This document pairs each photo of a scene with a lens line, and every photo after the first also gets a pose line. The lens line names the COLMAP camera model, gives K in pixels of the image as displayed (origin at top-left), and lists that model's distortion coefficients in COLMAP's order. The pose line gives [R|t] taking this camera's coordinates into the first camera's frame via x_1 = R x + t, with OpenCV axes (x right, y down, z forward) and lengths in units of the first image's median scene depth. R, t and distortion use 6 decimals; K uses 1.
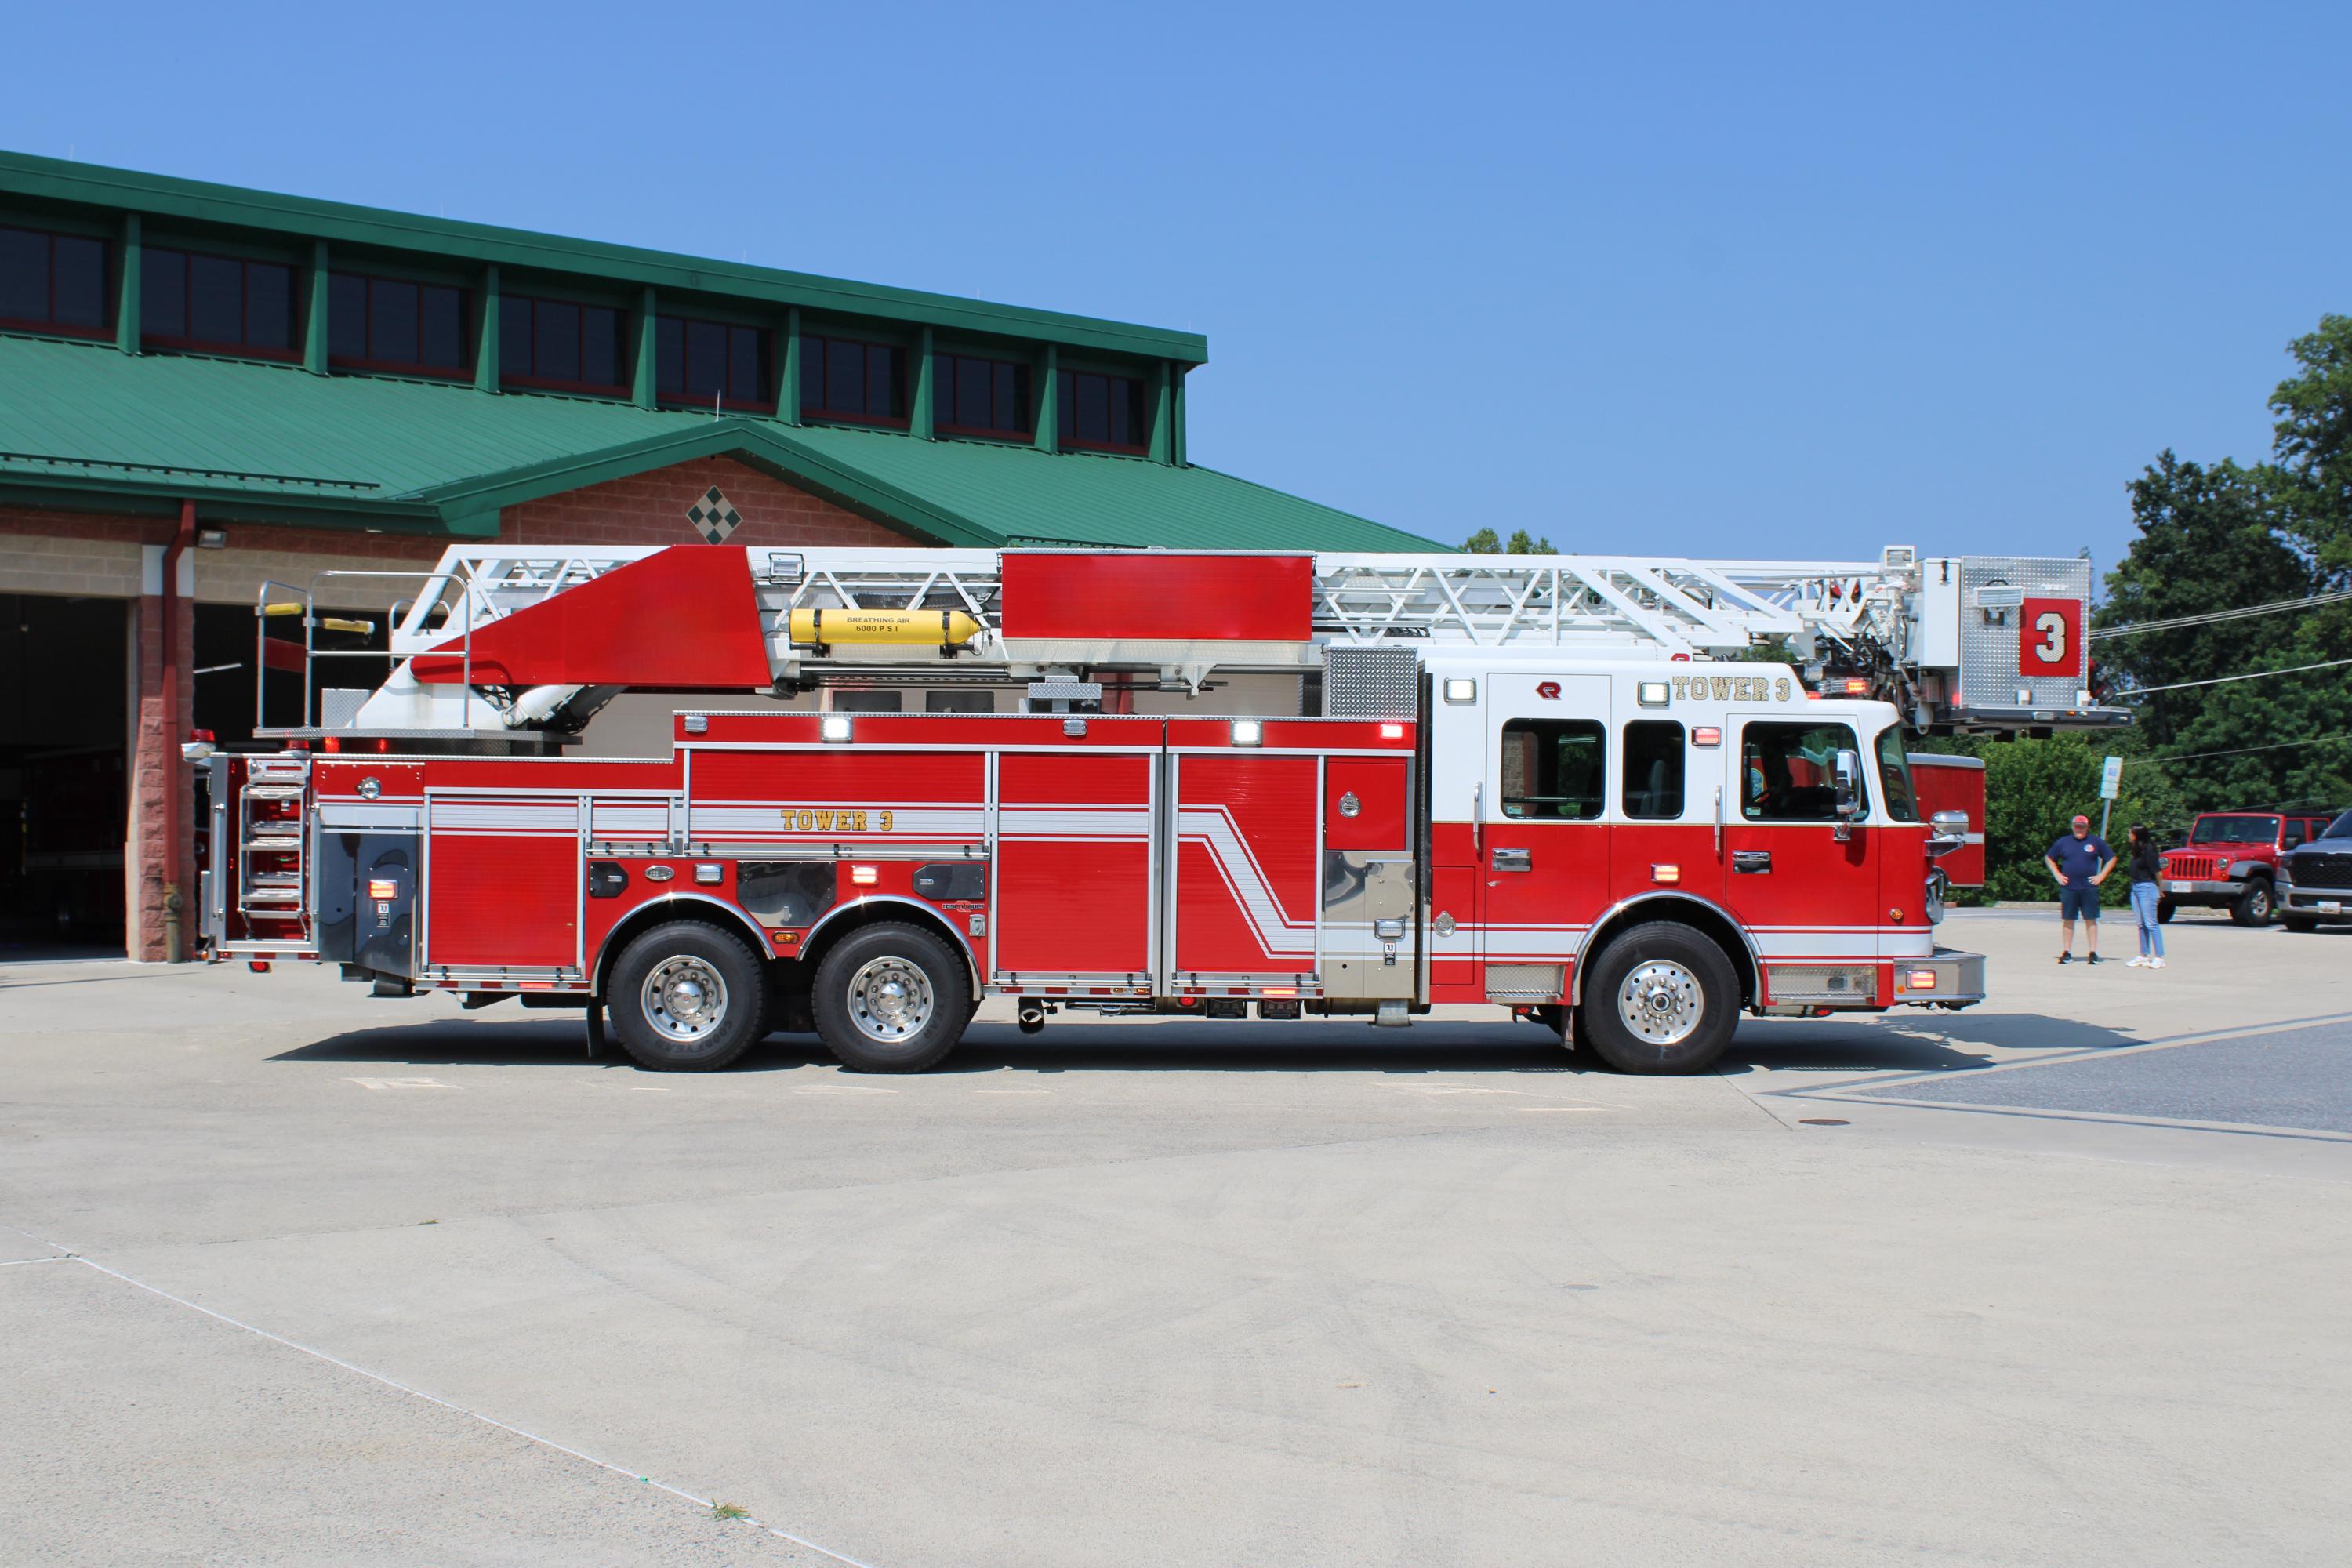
lens RADIAL K [[2446.7, 0, 1181.0], [0, 2446.7, 722.8], [0, 0, 1]] dist [-0.096062, 0.026719]
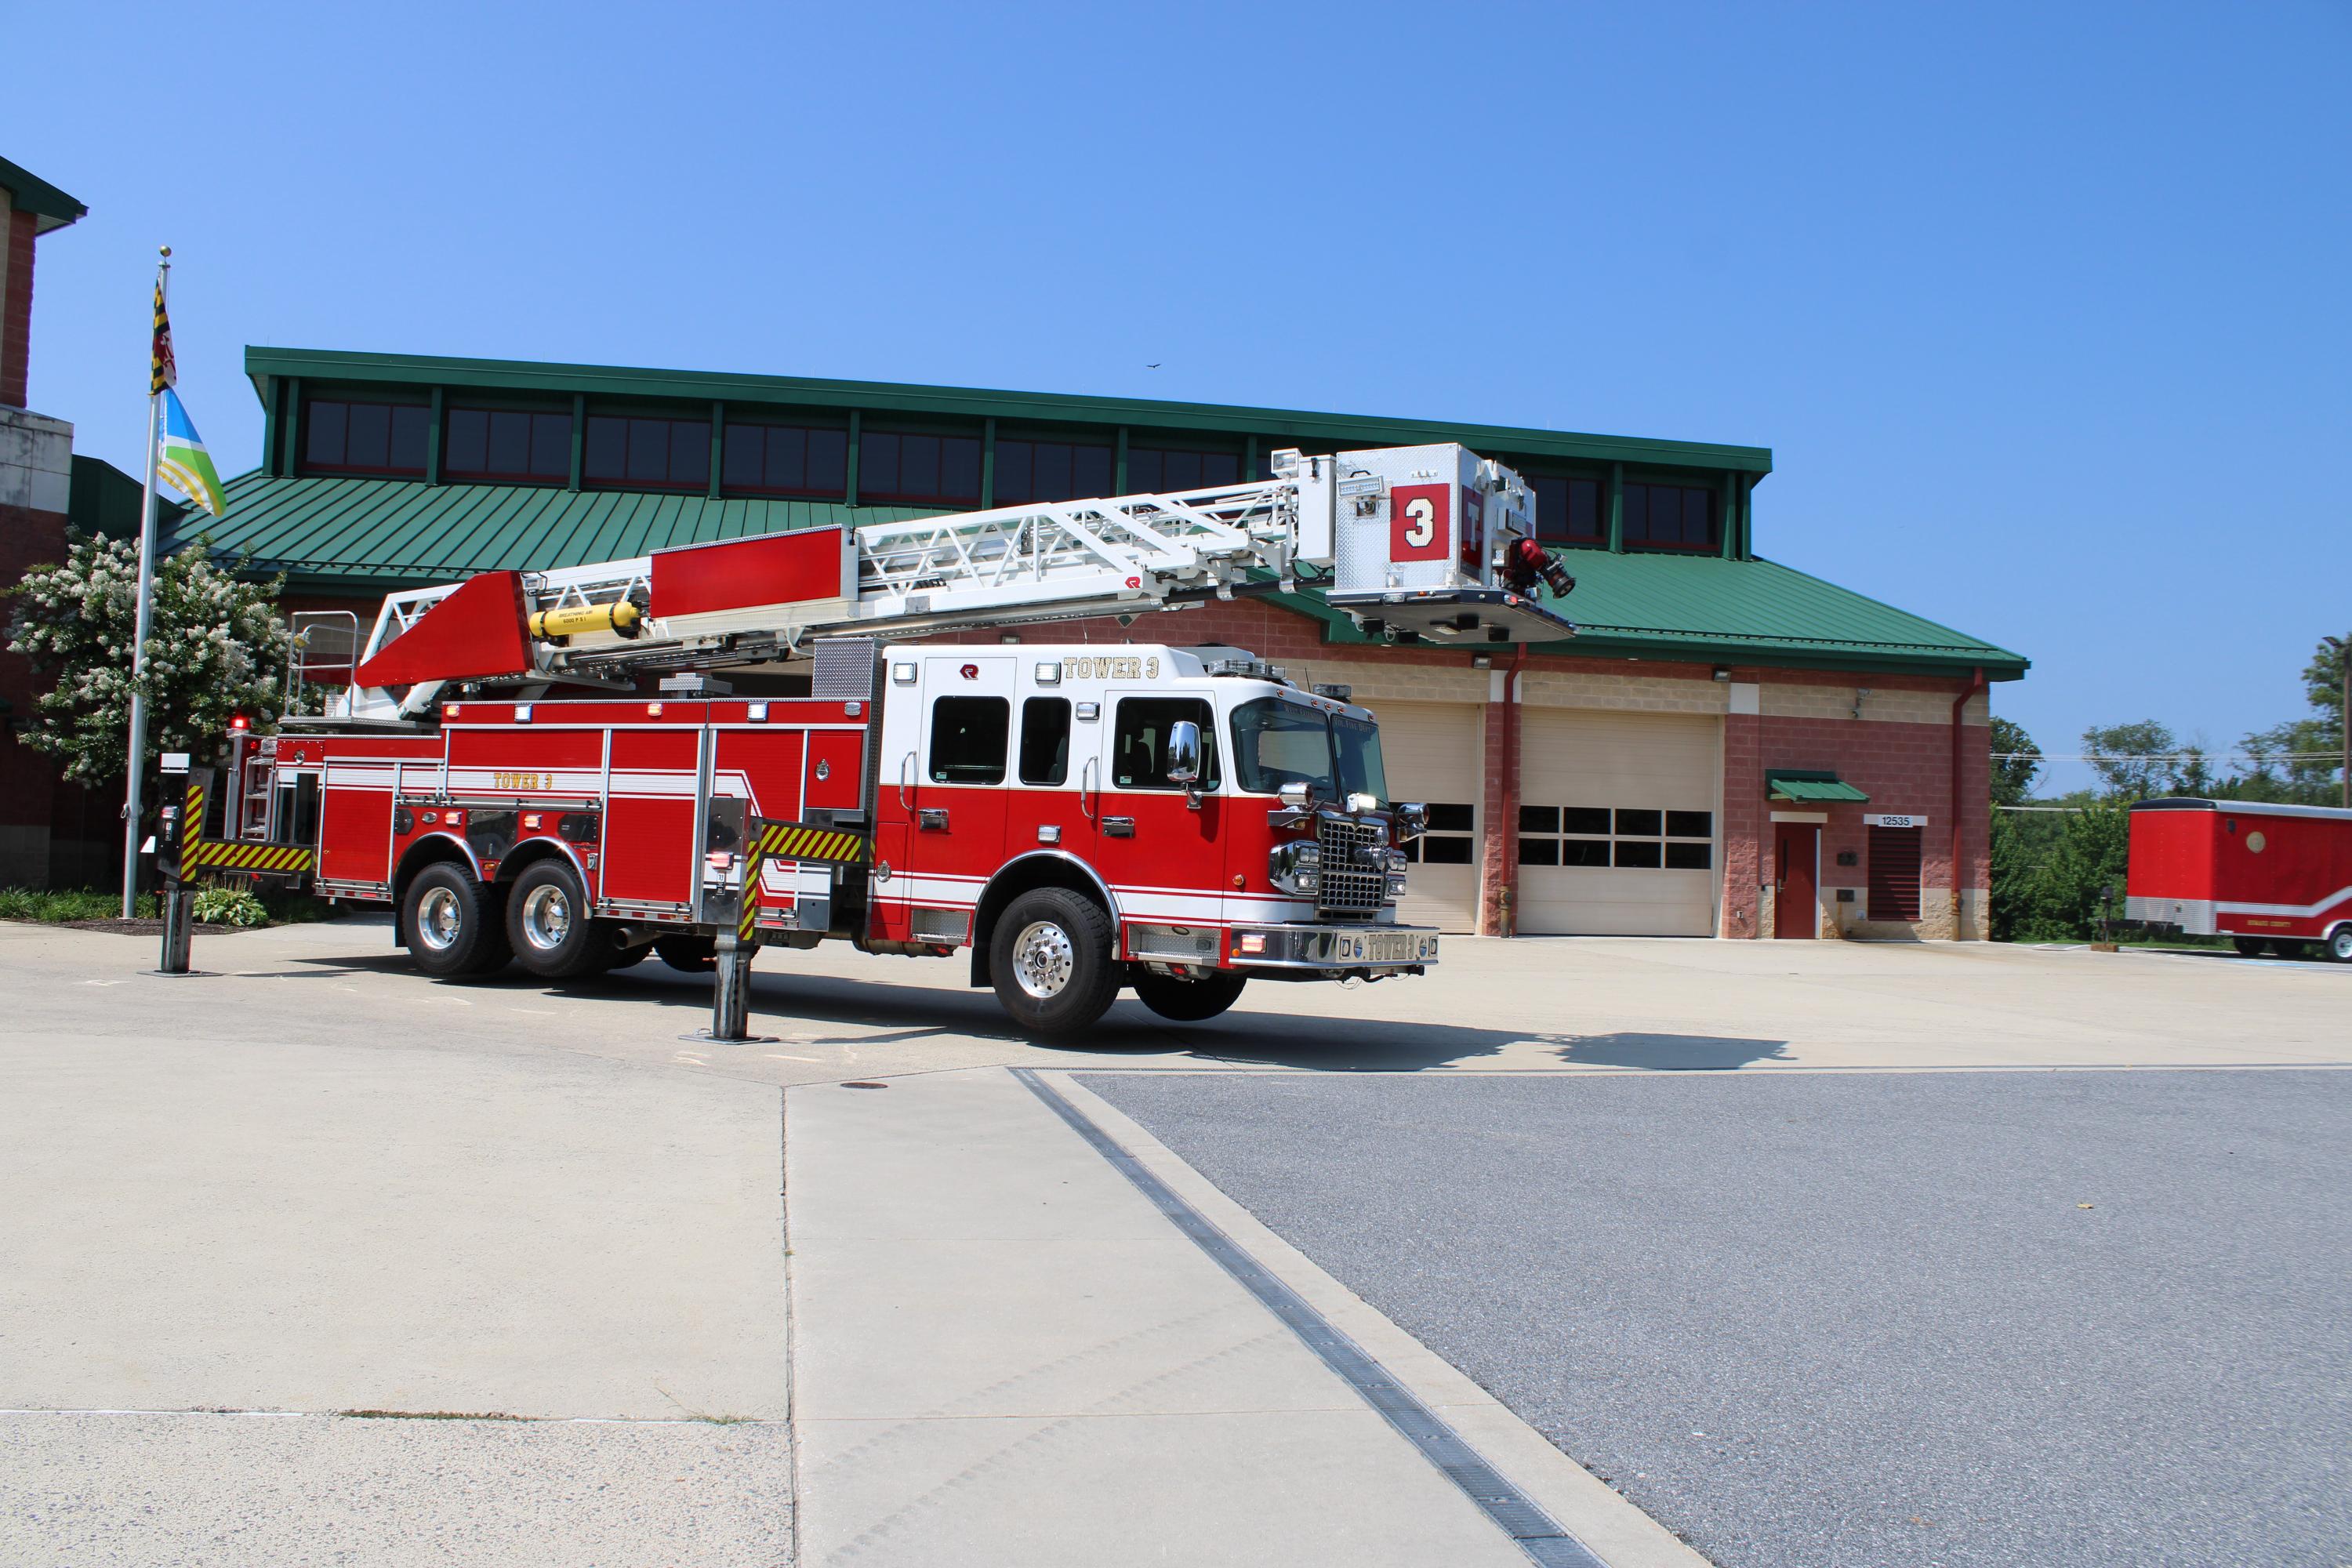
lens RADIAL K [[1959.6, 0, 1169.0], [0, 1959.6, 792.2], [0, 0, 1]] dist [-0.155788, 0.133515]
pose [[0.865399, 0.008492, -0.501012, 0.691586], [-0.016350, 0.999803, -0.011296, 0.051818], [0.500817, 0.017967, 0.865367, 0.255689]]
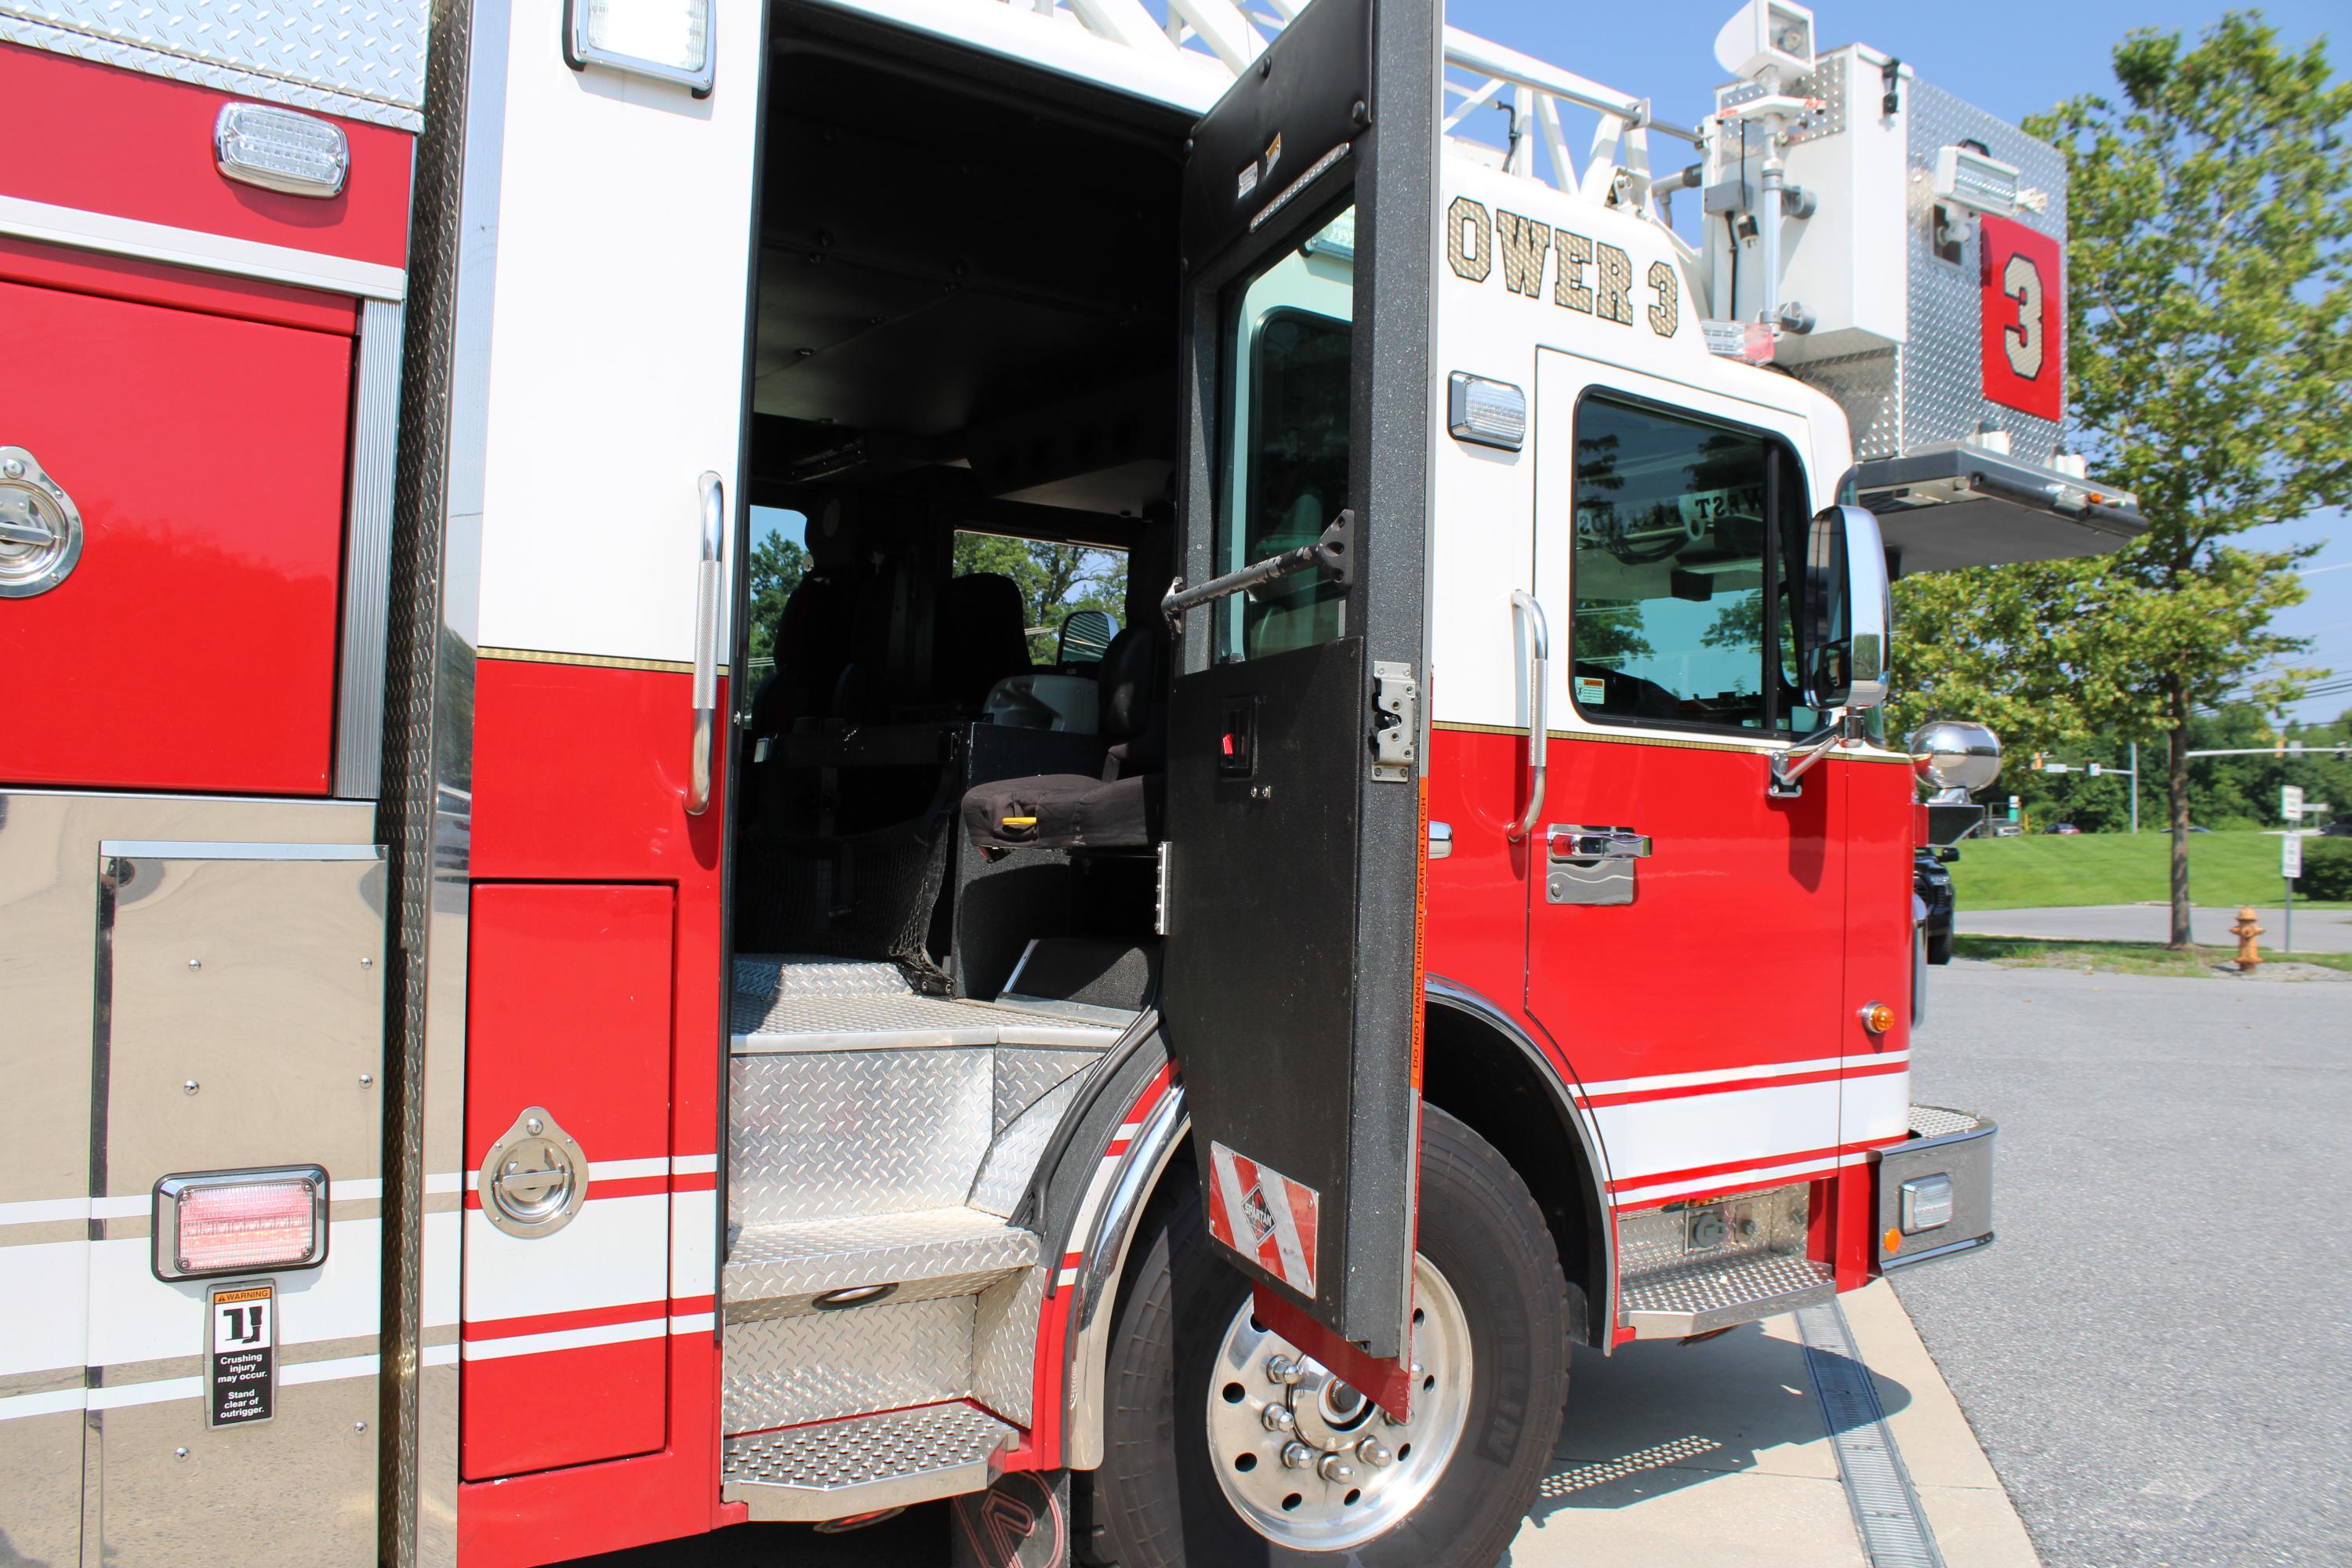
lens RADIAL K [[1959.6, 0, 1169.0], [0, 1959.6, 792.2], [0, 0, 1]] dist [-0.155788, 0.133515]
pose [[0.815873, 0.022186, 0.577805, 0.059152], [-0.033517, 0.999398, 0.008953, 0.048361], [-0.577259, -0.026671, 0.816126, 0.840539]]
